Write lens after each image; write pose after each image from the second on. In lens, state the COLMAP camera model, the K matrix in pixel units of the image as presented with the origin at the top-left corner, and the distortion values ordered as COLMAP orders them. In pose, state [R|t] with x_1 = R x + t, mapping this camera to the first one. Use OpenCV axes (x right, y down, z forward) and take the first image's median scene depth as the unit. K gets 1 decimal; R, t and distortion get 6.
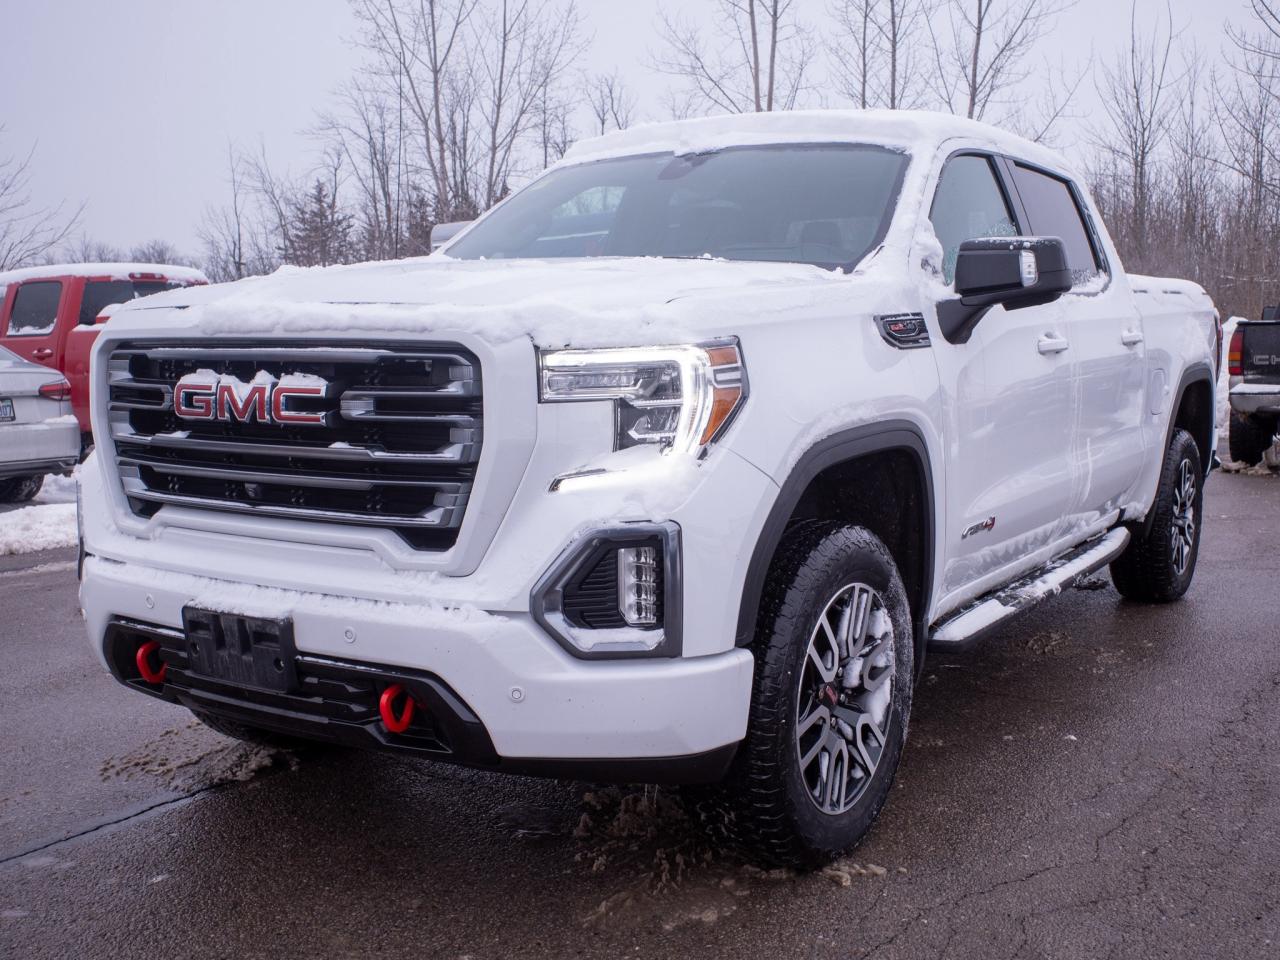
lens RADIAL K [[1328.2, 0, 683.6], [0, 1328.2, 480.0], [0, 0, 1]] dist [-0.018287, -0.023730]
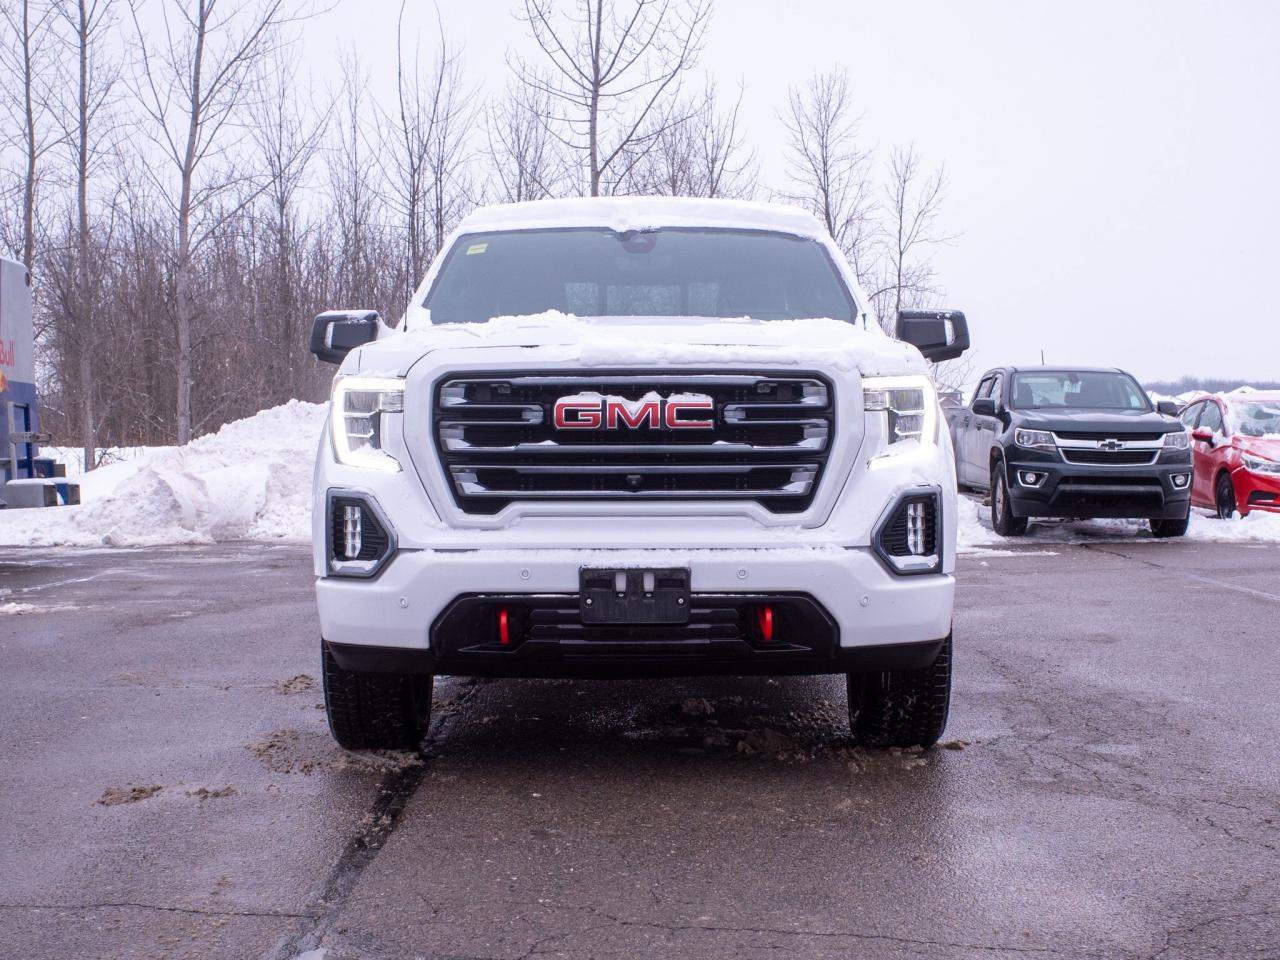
lens RADIAL K [[1969.6, 0, 640.0], [0, 1969.6, 480.0], [0, 0, 1]] dist [-0.040267, -0.087569]
pose [[0.855779, -0.016482, 0.517080, -1.412008], [0.061642, 0.995621, -0.070283, 0.155428], [-0.513657, 0.092021, 0.853047, -0.753193]]
